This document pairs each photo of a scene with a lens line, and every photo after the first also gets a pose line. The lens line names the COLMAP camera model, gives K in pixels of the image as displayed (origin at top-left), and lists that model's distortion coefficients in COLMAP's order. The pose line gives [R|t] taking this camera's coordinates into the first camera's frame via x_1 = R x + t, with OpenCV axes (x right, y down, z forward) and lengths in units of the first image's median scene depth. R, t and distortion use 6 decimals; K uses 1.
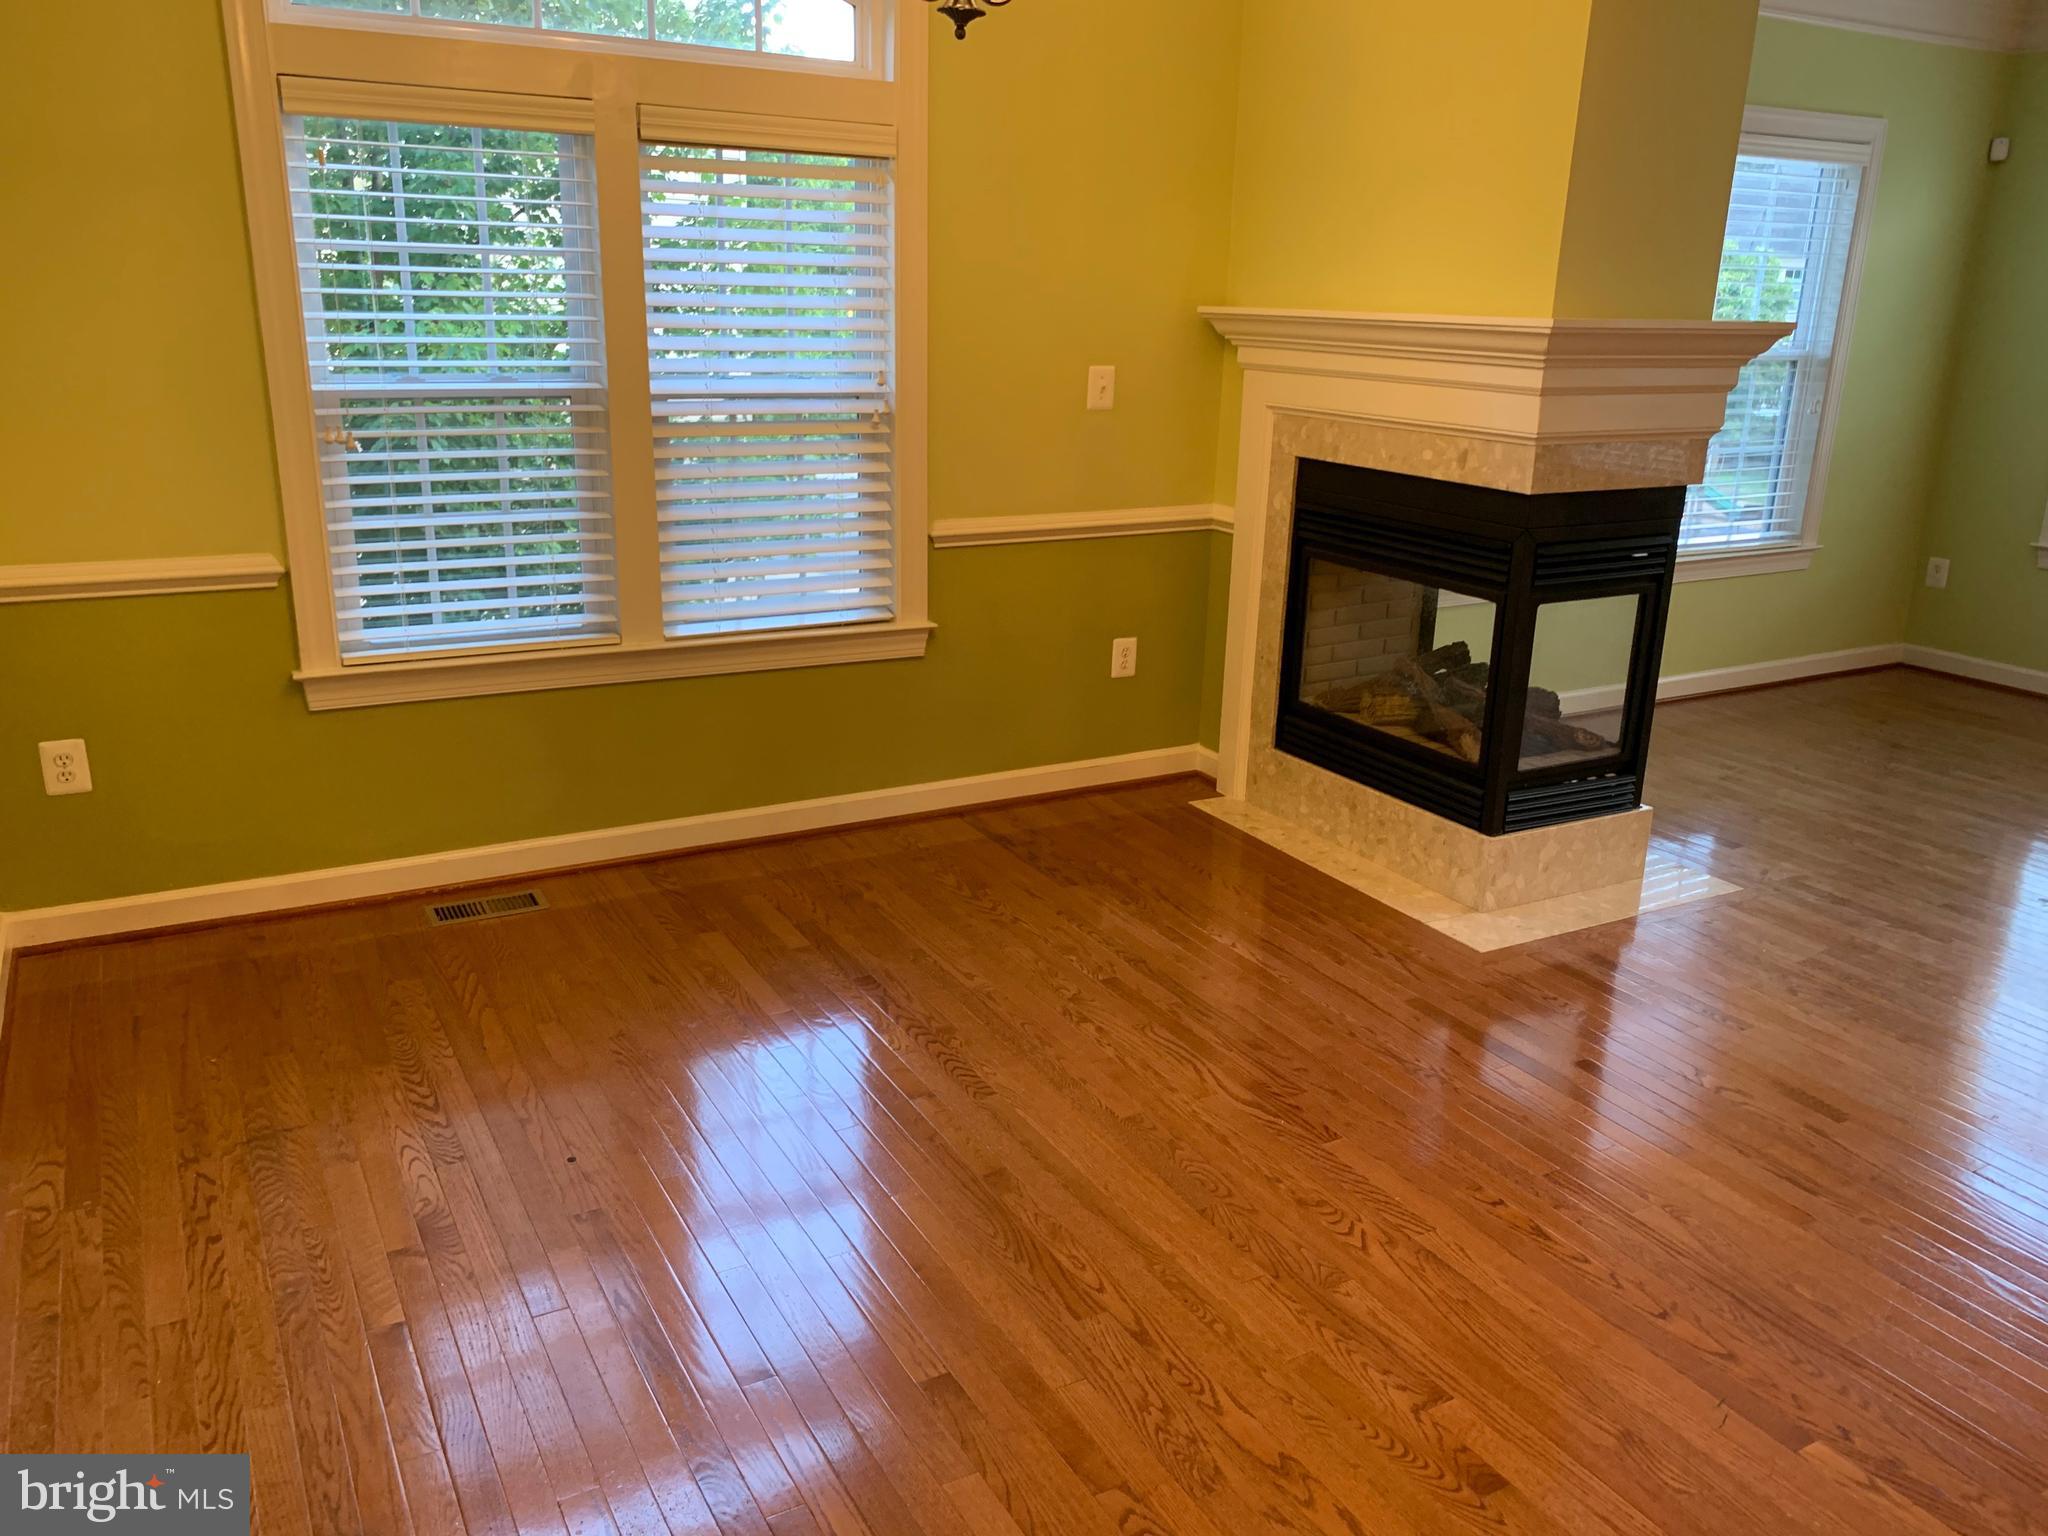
lens RADIAL K [[1555.0, 0, 1024.0], [0, 1555.0, 768.0], [0, 0, 1]] dist [0.010664, -0.004524]
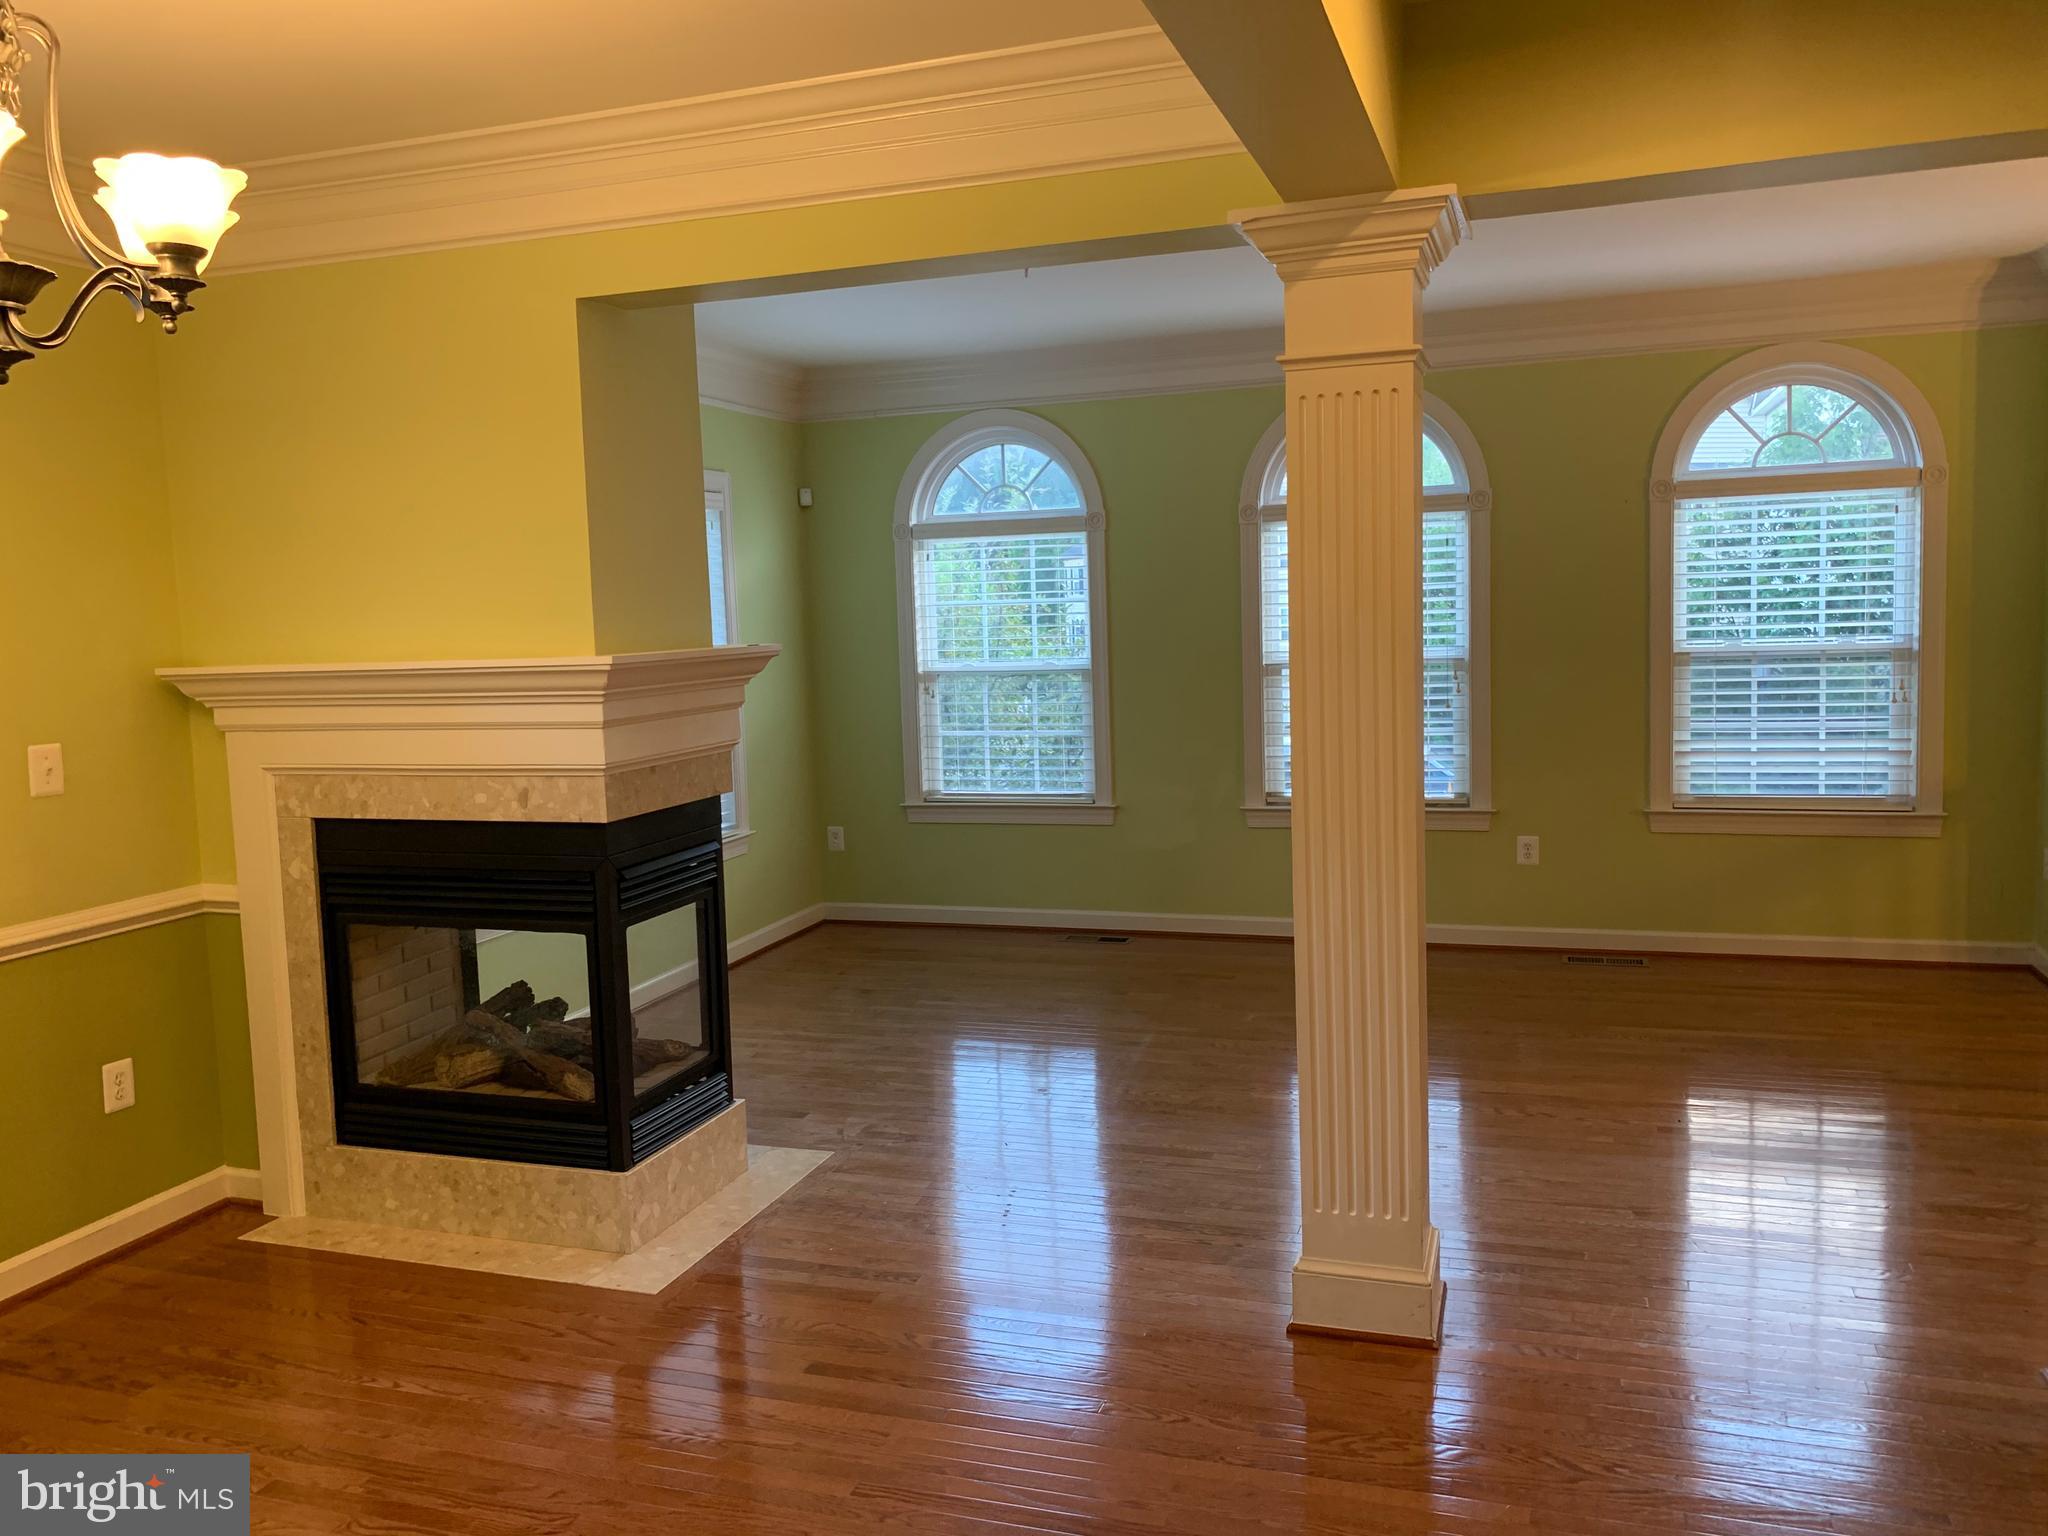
lens RADIAL K [[1558.0, 0, 1012.4], [0, 1558.0, 752.9], [0, 0, 1]] dist [0.049278, -0.077914]
pose [[0.741702, -0.109319, 0.661761, -0.126154], [0.244963, 0.962624, -0.115534, -0.032188], [-0.624397, 0.247799, 0.740759, 0.061435]]
